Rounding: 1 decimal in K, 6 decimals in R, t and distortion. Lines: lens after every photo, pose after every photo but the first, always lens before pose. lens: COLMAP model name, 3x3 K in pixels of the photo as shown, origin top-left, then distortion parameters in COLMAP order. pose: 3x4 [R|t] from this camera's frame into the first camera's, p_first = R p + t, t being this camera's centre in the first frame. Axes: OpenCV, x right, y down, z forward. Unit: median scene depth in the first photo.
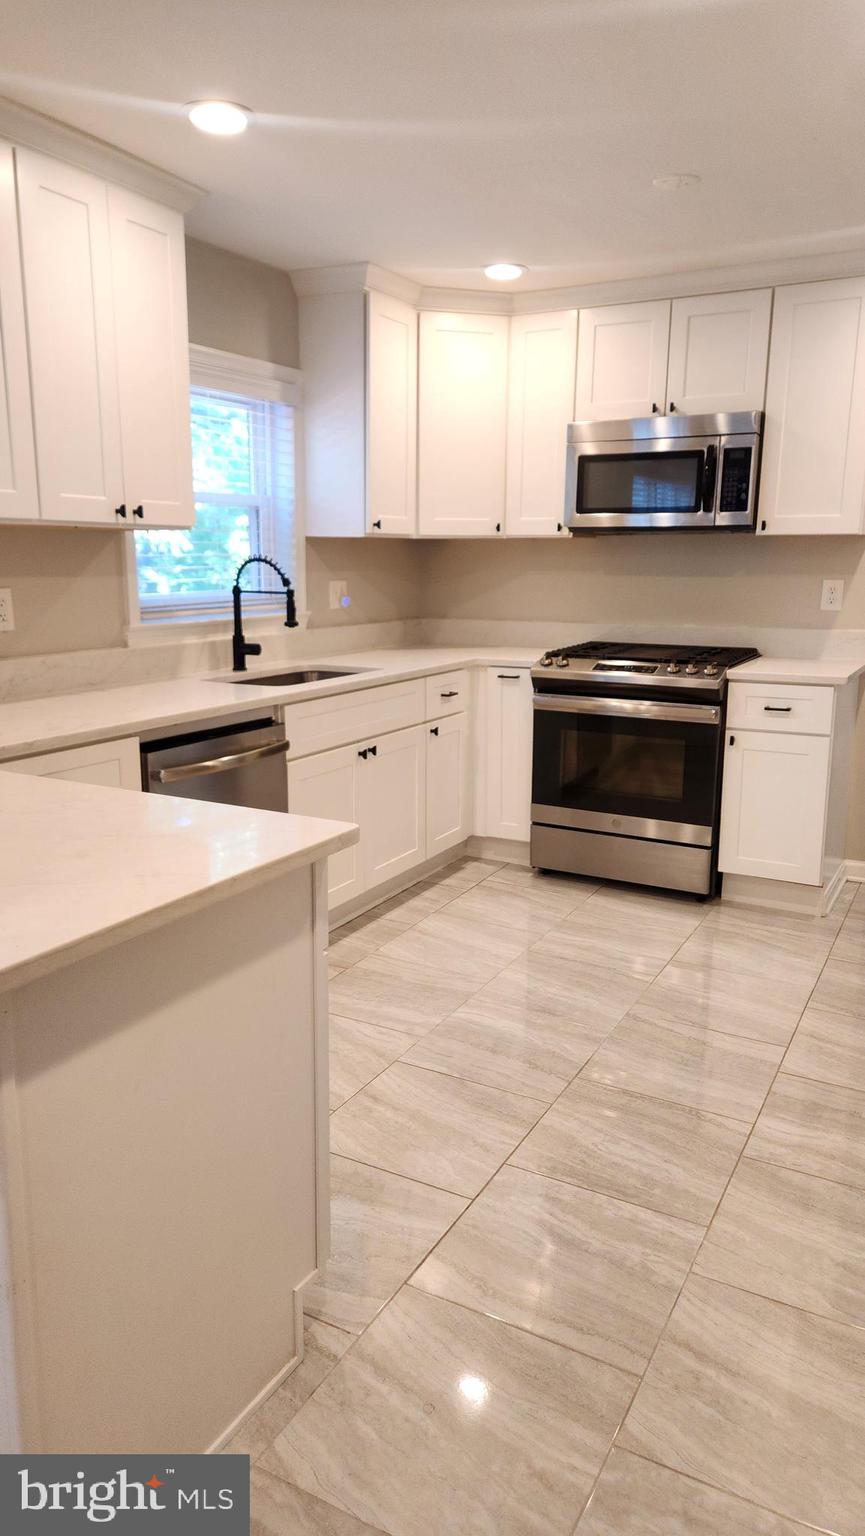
lens RADIAL K [[1042.5, 0, 413.7], [0, 1042.5, 762.5], [0, 0, 1]] dist [0.073974, -0.059783]
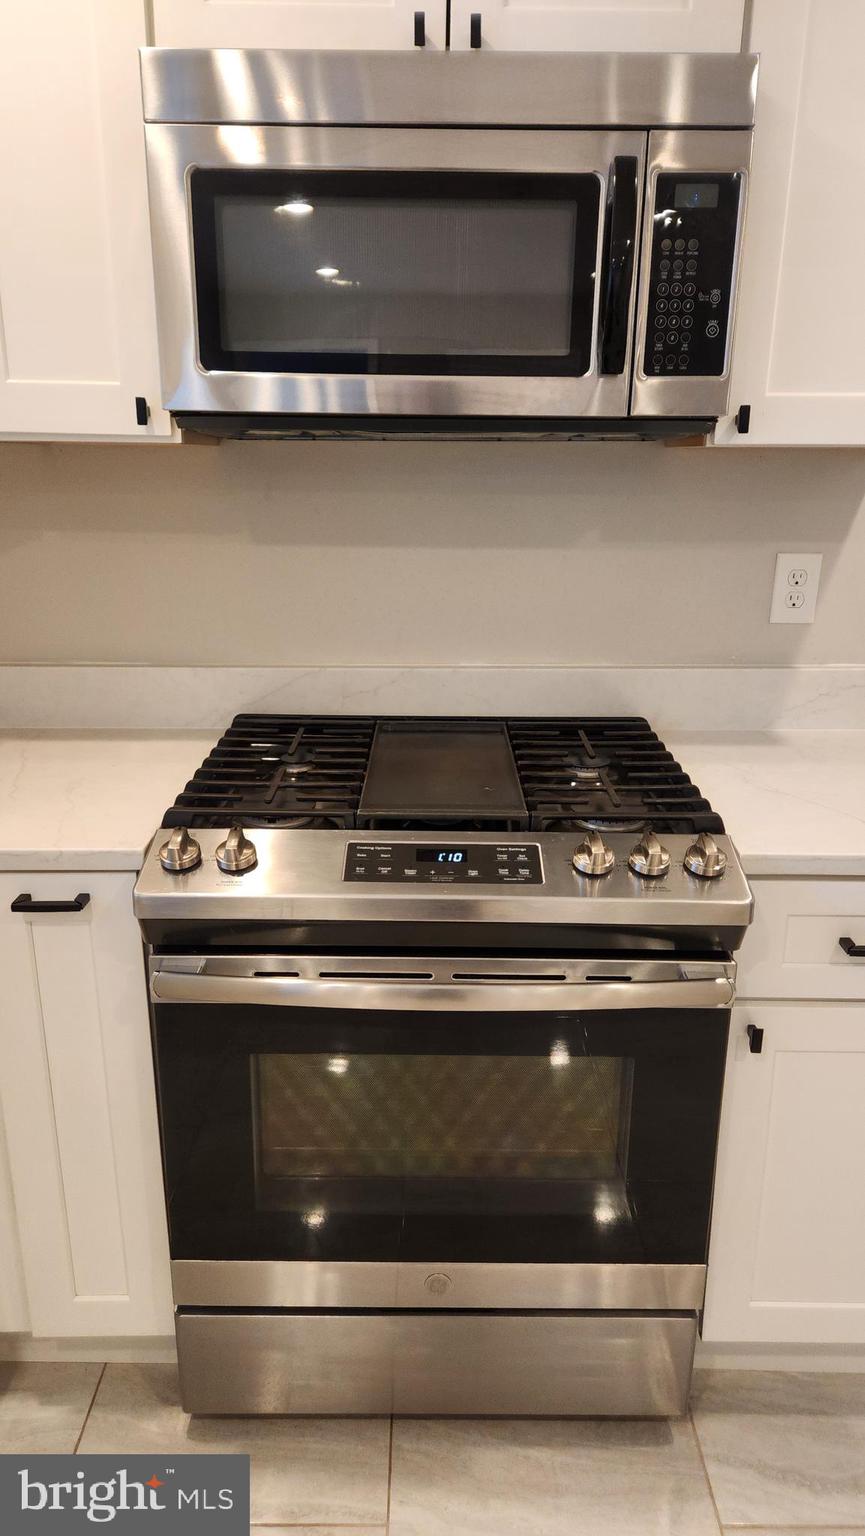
lens RADIAL K [[1042.5, 0, 426.3], [0, 1042.5, 767.5], [0, 0, 1]] dist [0.073974, -0.059783]
pose [[0.868050, -0.137781, 0.476975, 0.048463], [0.092953, 0.988835, 0.116473, -0.159447], [-0.487697, -0.056768, 0.871165, 0.731887]]
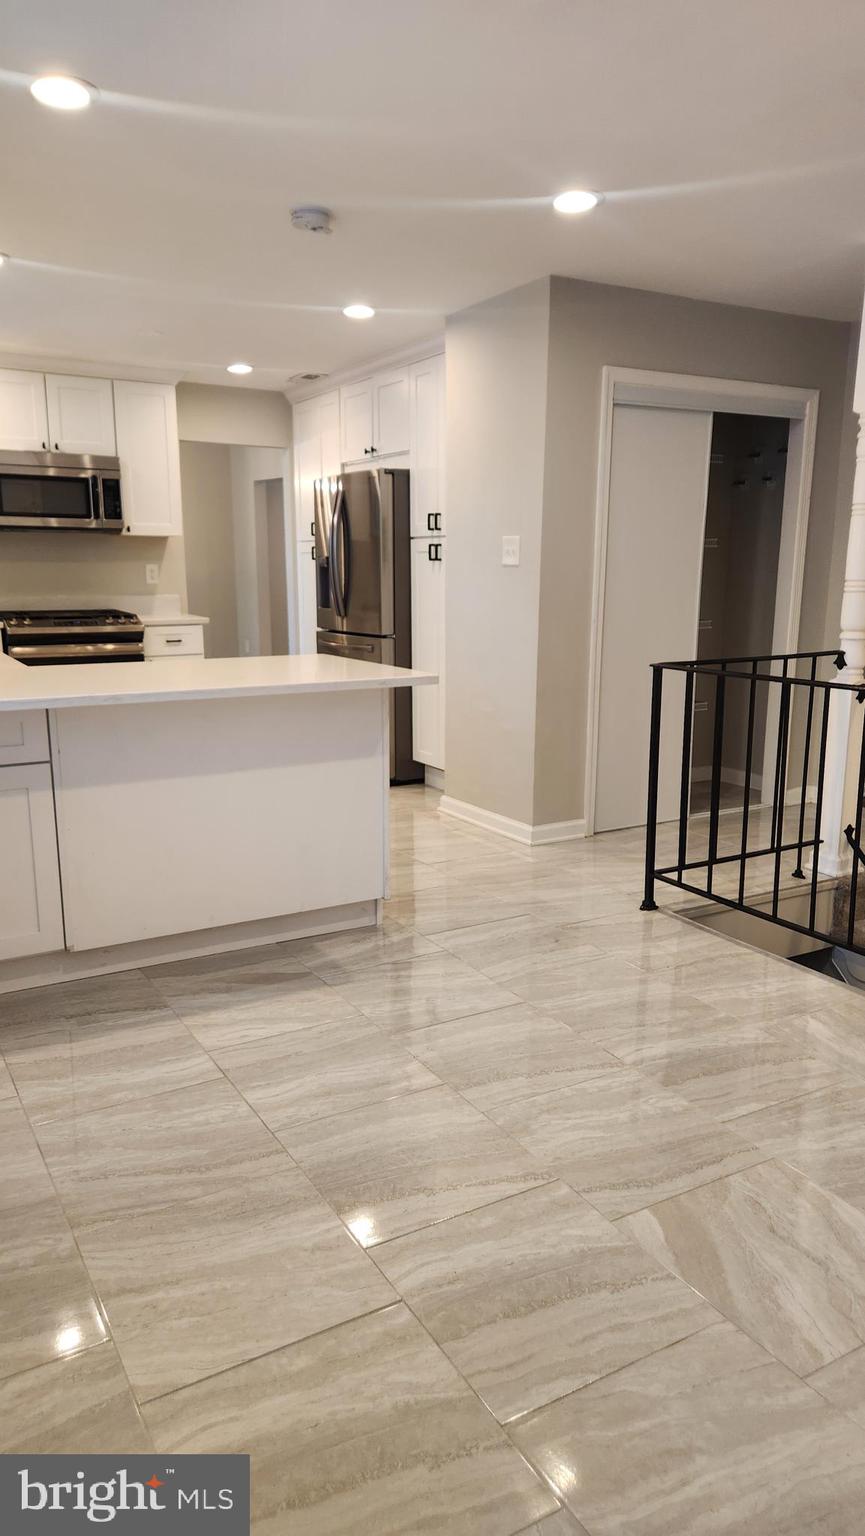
lens RADIAL K [[1042.5, 0, 442.9], [0, 1042.5, 787.4], [0, 0, 1]] dist [0.073974, -0.059783]
pose [[0.501638, -0.185054, 0.845053, -0.849747], [0.167749, 0.979119, 0.114834, 0.054609], [-0.848658, 0.084152, 0.522206, -0.203894]]
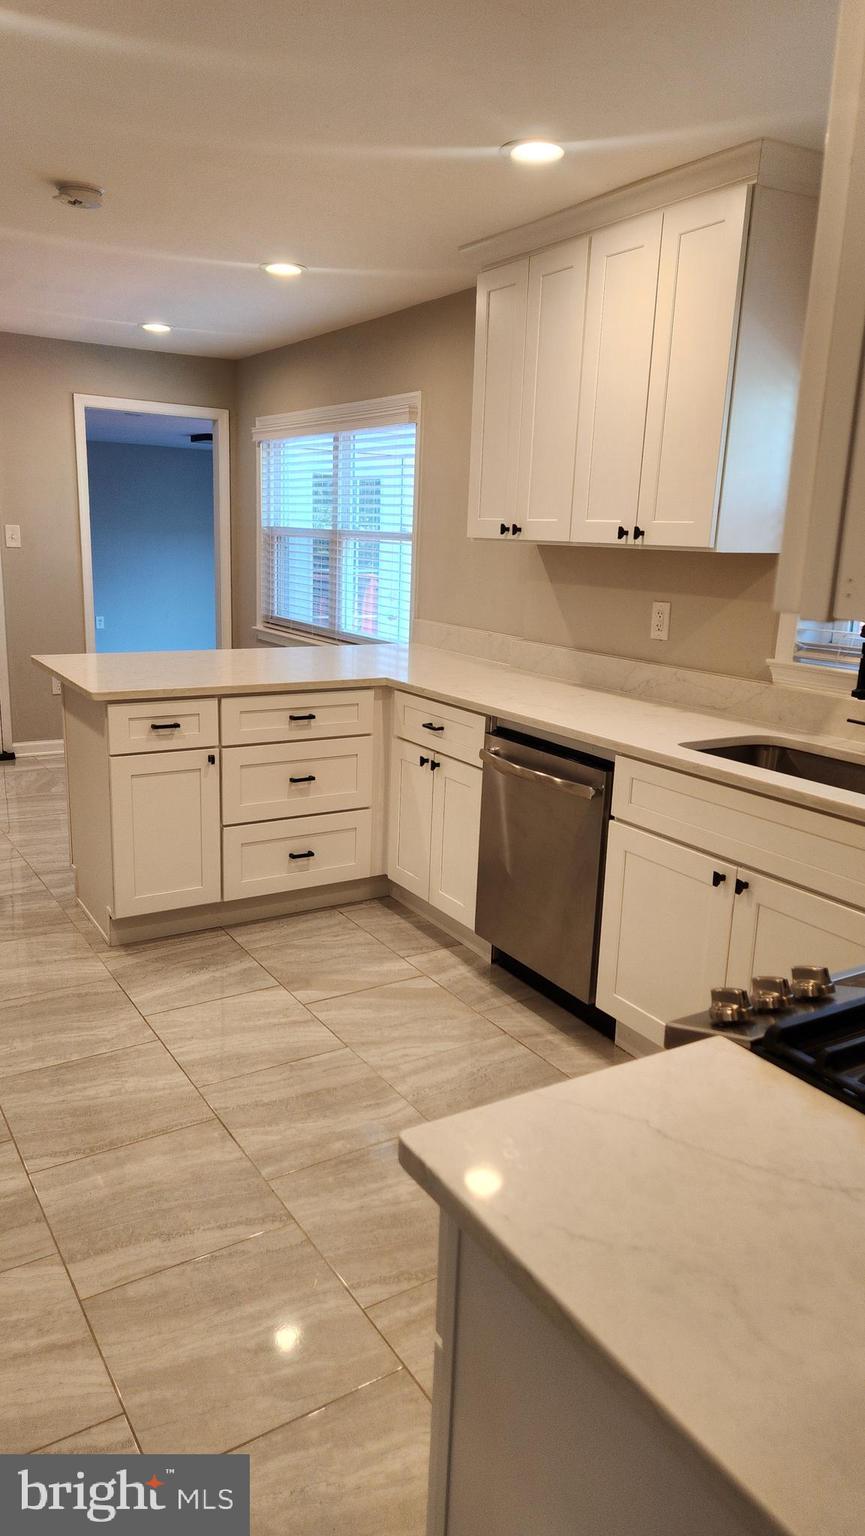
lens RADIAL K [[1042.5, 0, 420.0], [0, 1042.5, 776.6], [0, 0, 1]] dist [0.073974, -0.059783]
pose [[-0.491313, 0.179855, -0.852211, 0.570311], [-0.202708, 0.927967, 0.312708, -0.224458], [0.847066, 0.326388, -0.419465, 1.010069]]
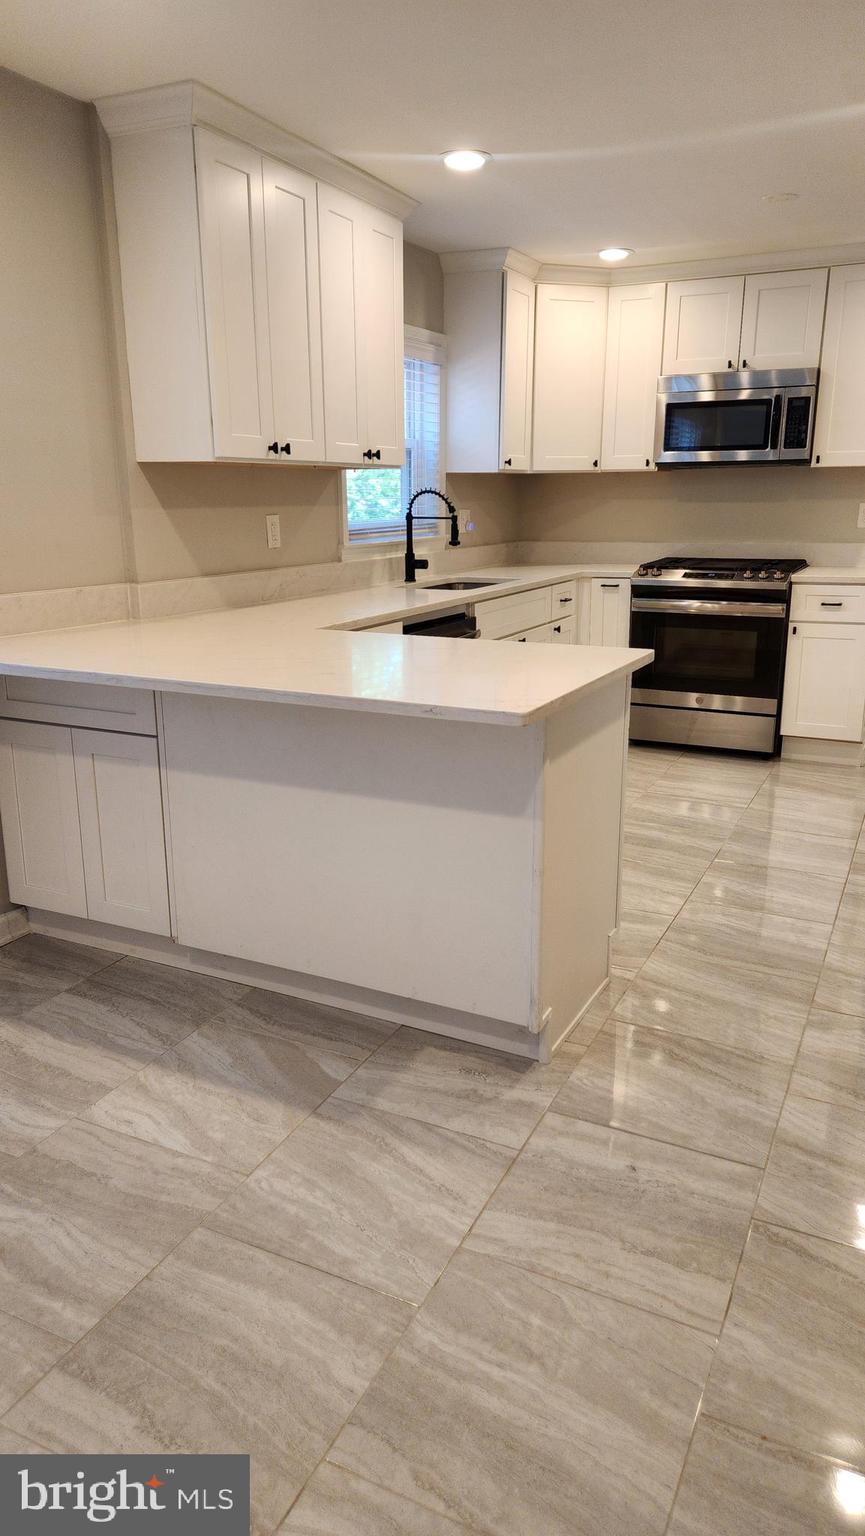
lens RADIAL K [[1042.5, 0, 425.6], [0, 1042.5, 766.5], [0, 0, 1]] dist [0.073974, -0.059783]
pose [[0.998573, -0.022303, 0.048526, -0.208574], [0.019374, 0.998009, 0.060019, 0.057924], [-0.049768, -0.058993, 0.997017, -0.264421]]
